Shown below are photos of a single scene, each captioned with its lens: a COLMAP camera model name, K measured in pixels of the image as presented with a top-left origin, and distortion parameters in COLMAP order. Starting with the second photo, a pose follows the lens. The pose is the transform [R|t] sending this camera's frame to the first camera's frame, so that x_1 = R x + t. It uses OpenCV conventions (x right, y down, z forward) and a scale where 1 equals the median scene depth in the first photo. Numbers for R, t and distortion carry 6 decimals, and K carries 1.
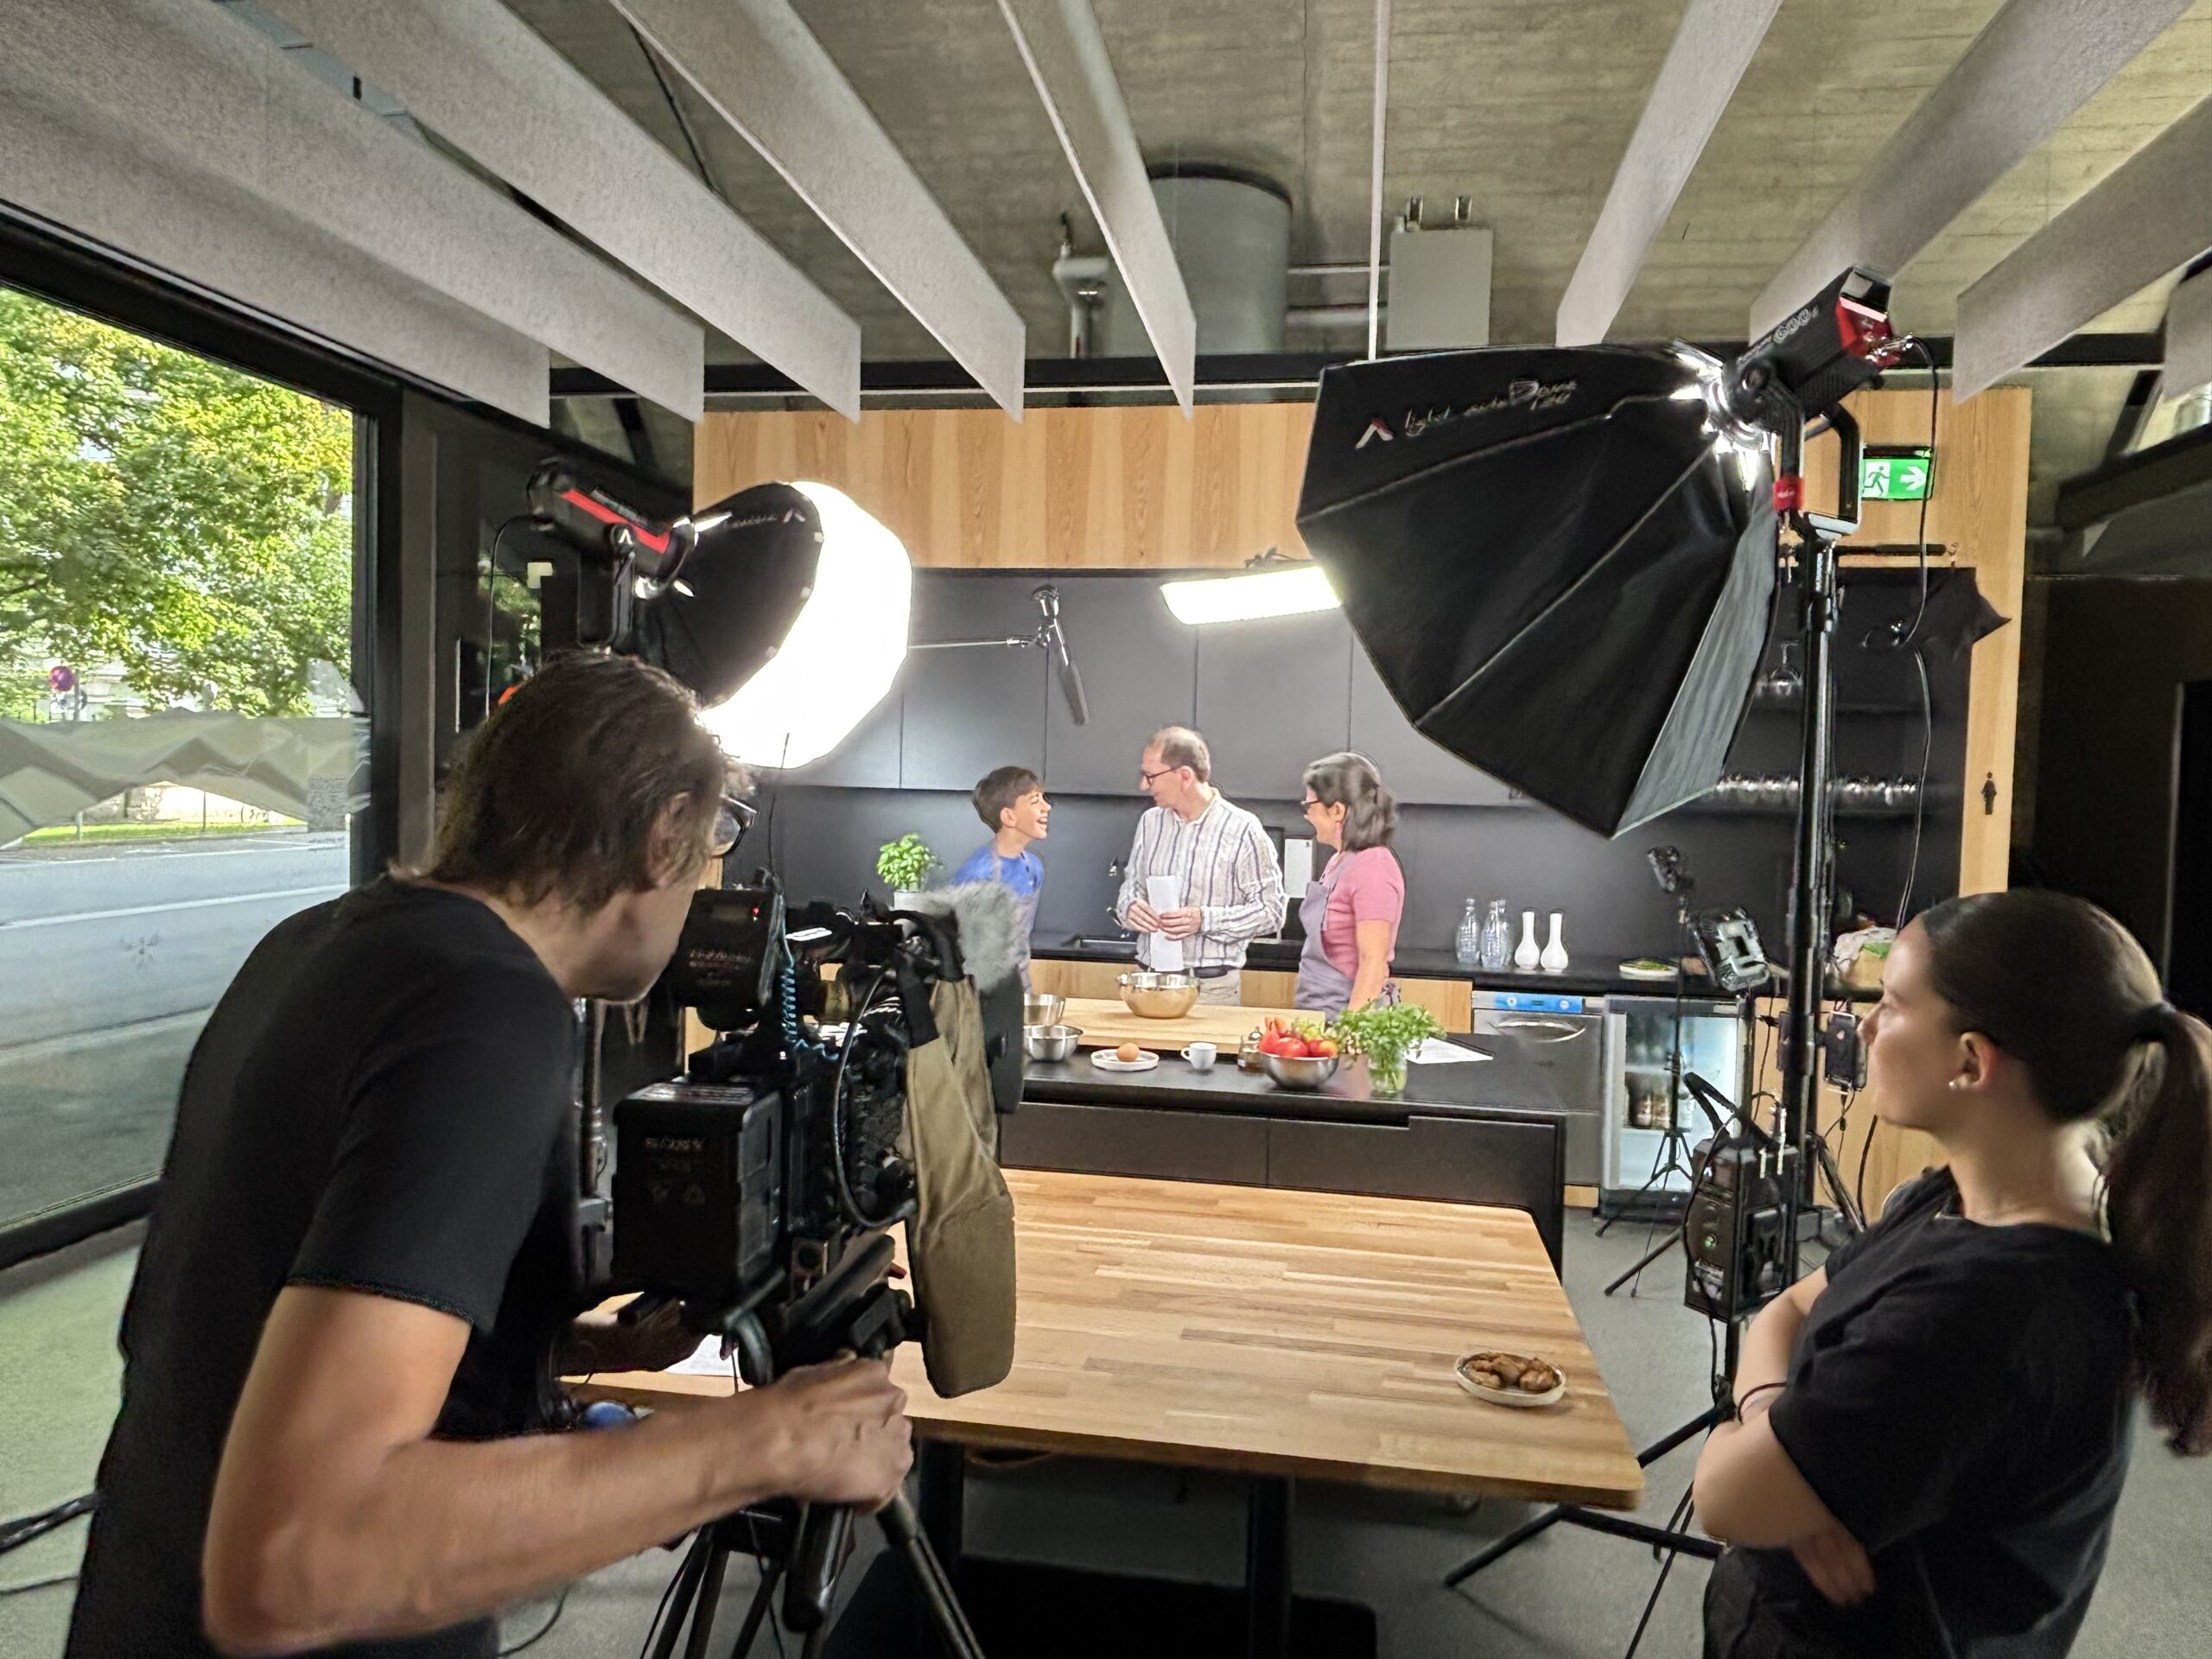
lens RADIAL K [[1442.2, 0, 1102.8], [0, 1442.2, 832.6], [0, 0, 1]] dist [0.005046, -0.025476]
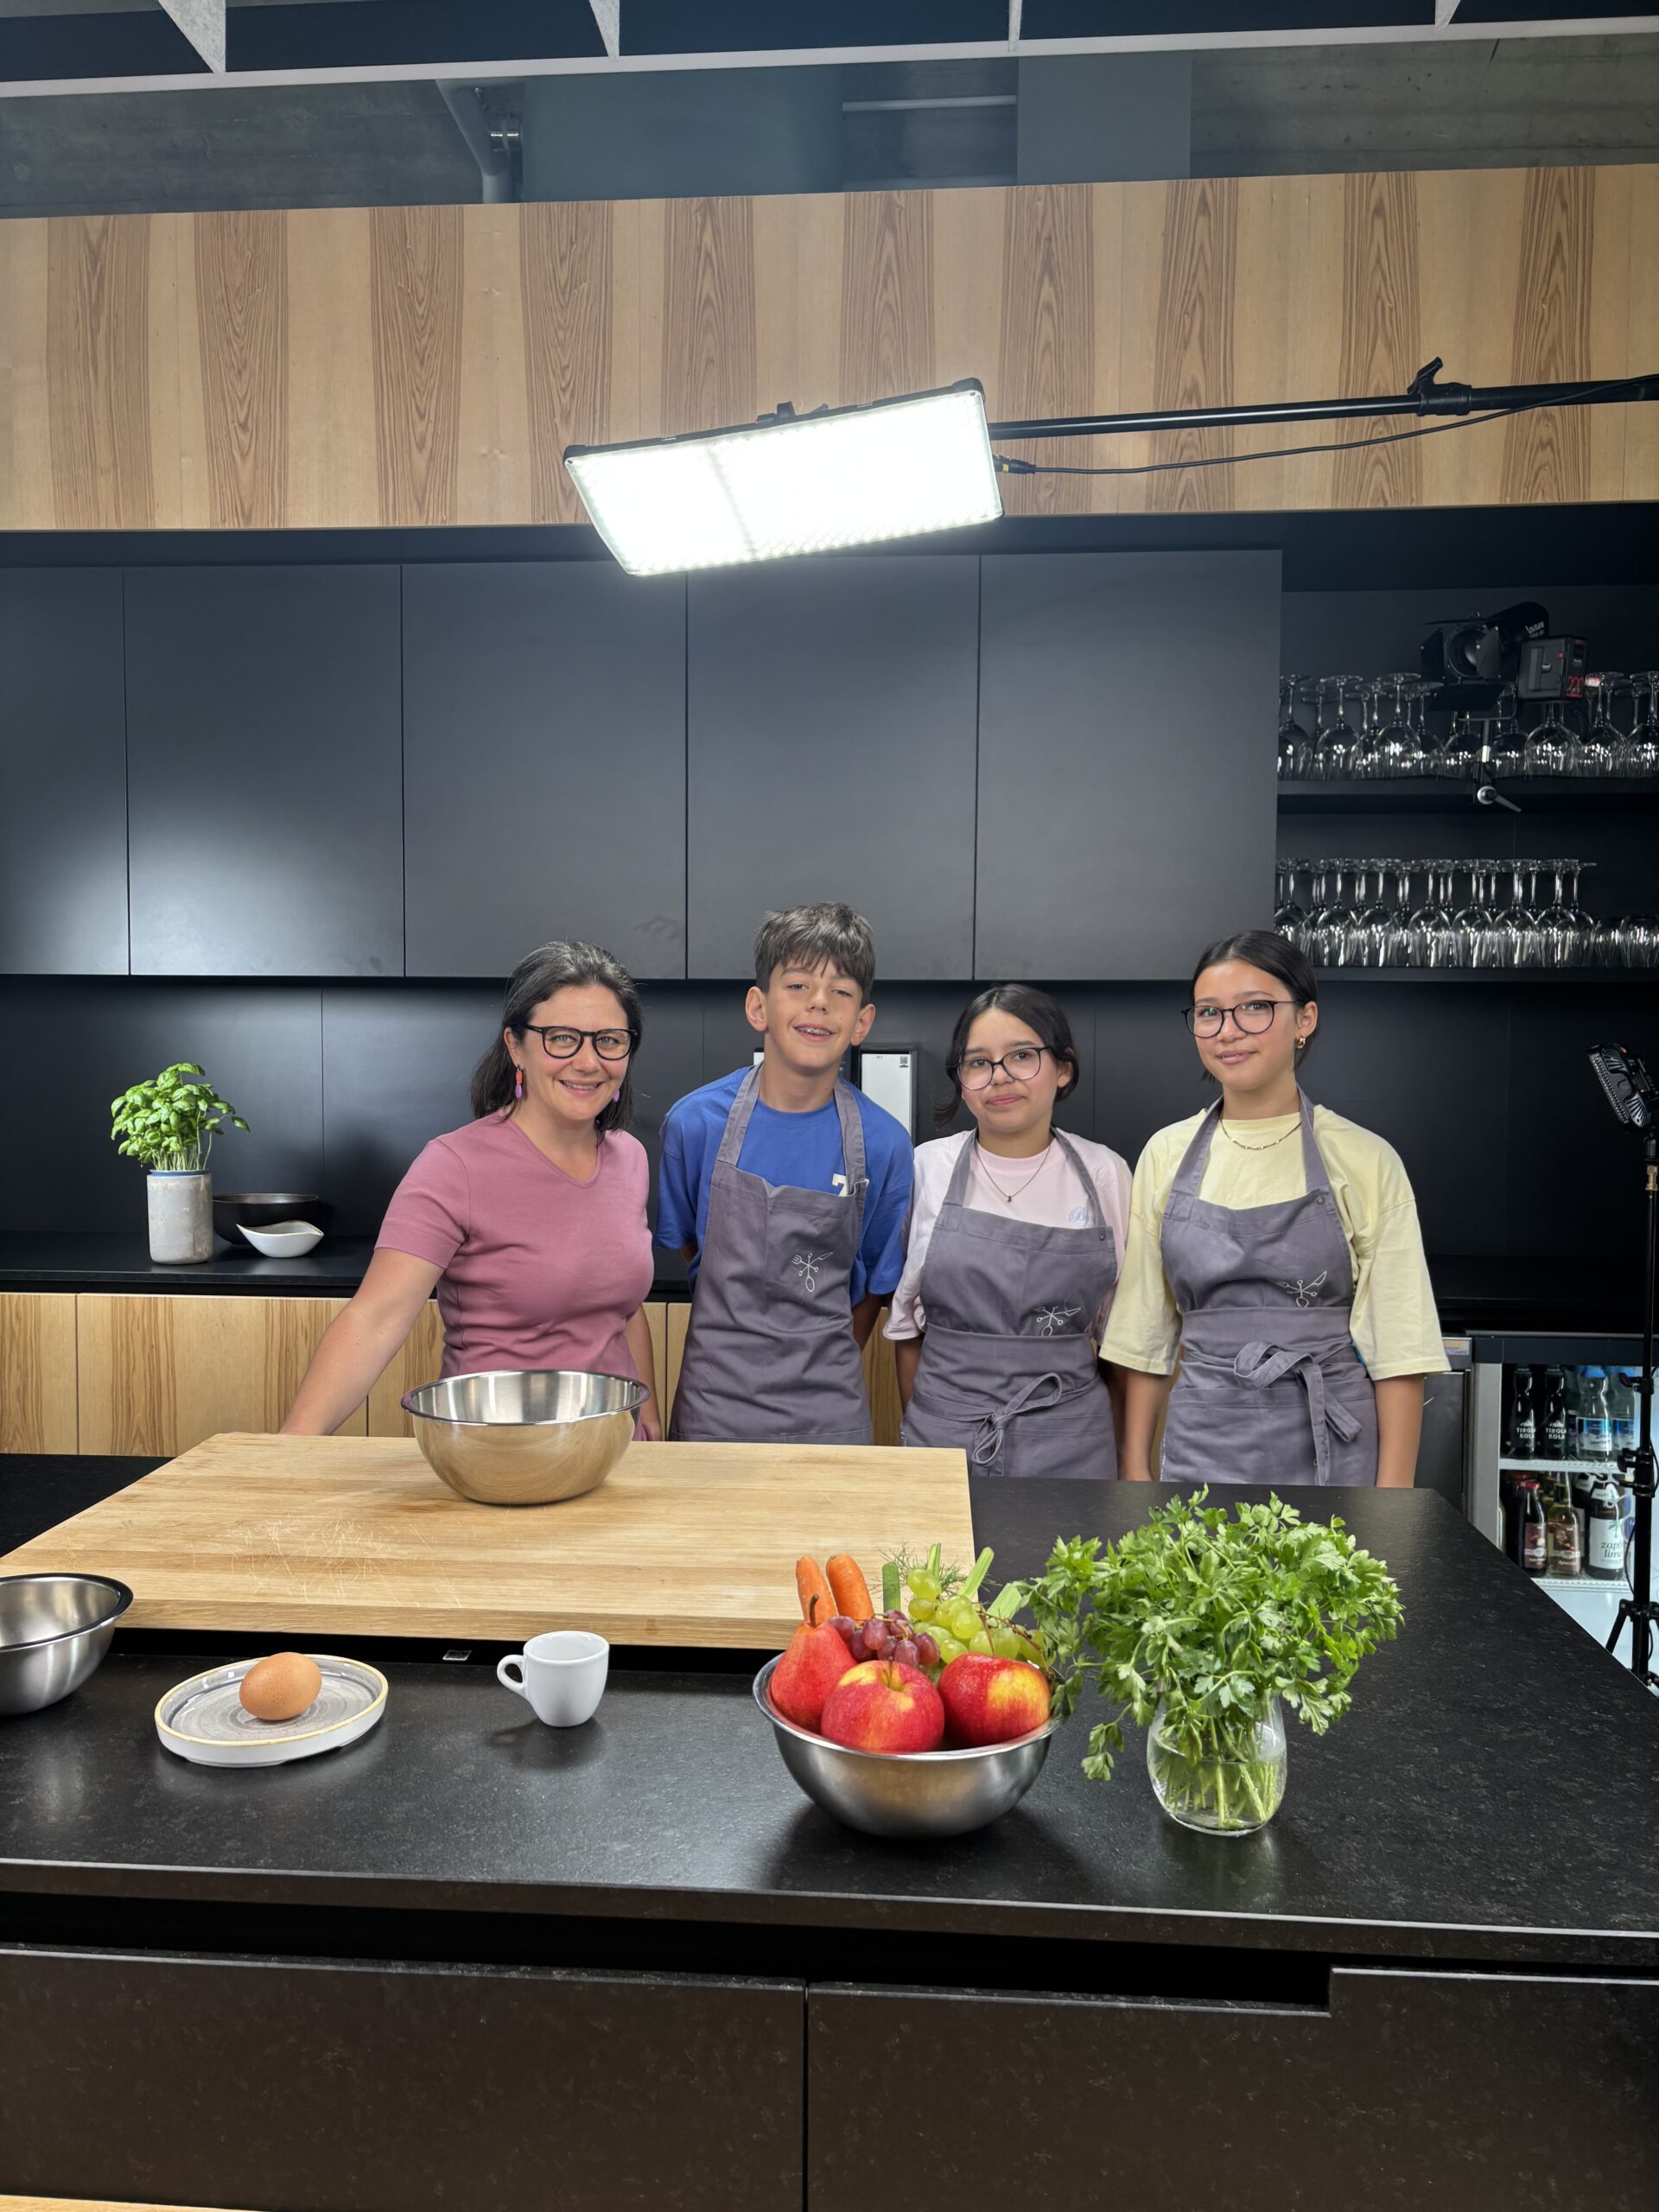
lens RADIAL K [[1788.8, 0, 780.7], [0, 1788.8, 1125.9], [0, 0, 1]] dist [0.008097, 0.003788]
pose [[0.996507, -0.024963, 0.079686, 0.073678], [0.023046, 0.999425, 0.024890, 0.023868], [-0.080261, -0.022966, 0.996509, 0.568128]]
